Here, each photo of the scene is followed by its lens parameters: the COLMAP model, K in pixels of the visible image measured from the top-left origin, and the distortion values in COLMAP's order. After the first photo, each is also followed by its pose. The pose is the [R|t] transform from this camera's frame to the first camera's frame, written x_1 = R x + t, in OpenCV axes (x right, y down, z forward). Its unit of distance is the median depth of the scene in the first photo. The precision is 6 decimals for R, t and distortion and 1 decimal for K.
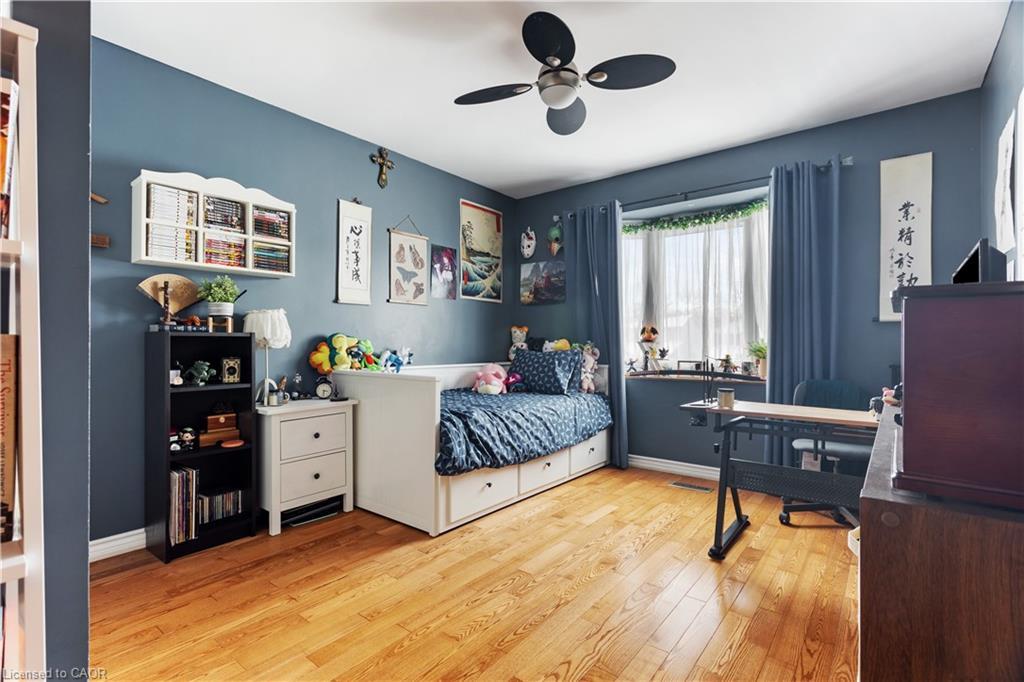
lens RADIAL K [[490.7, 0, 504.7], [0, 490.7, 340.9], [0, 0, 1]] dist [-0.000408, 0.000140]
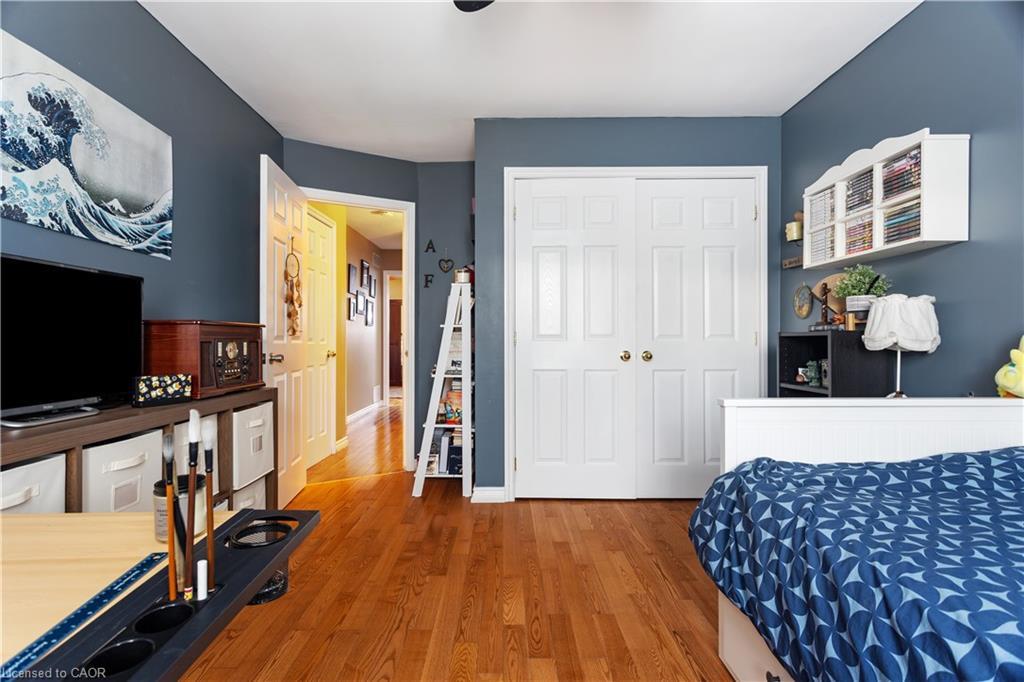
lens RADIAL K [[490.7, 0, 504.7], [0, 490.7, 340.9], [0, 0, 1]] dist [-0.000408, 0.000140]
pose [[-0.784036, -0.001390, -0.620714, 0.512434], [0.001538, 0.999990, -0.004182, 0.004412], [0.620714, -0.004234, -0.784026, 1.480837]]
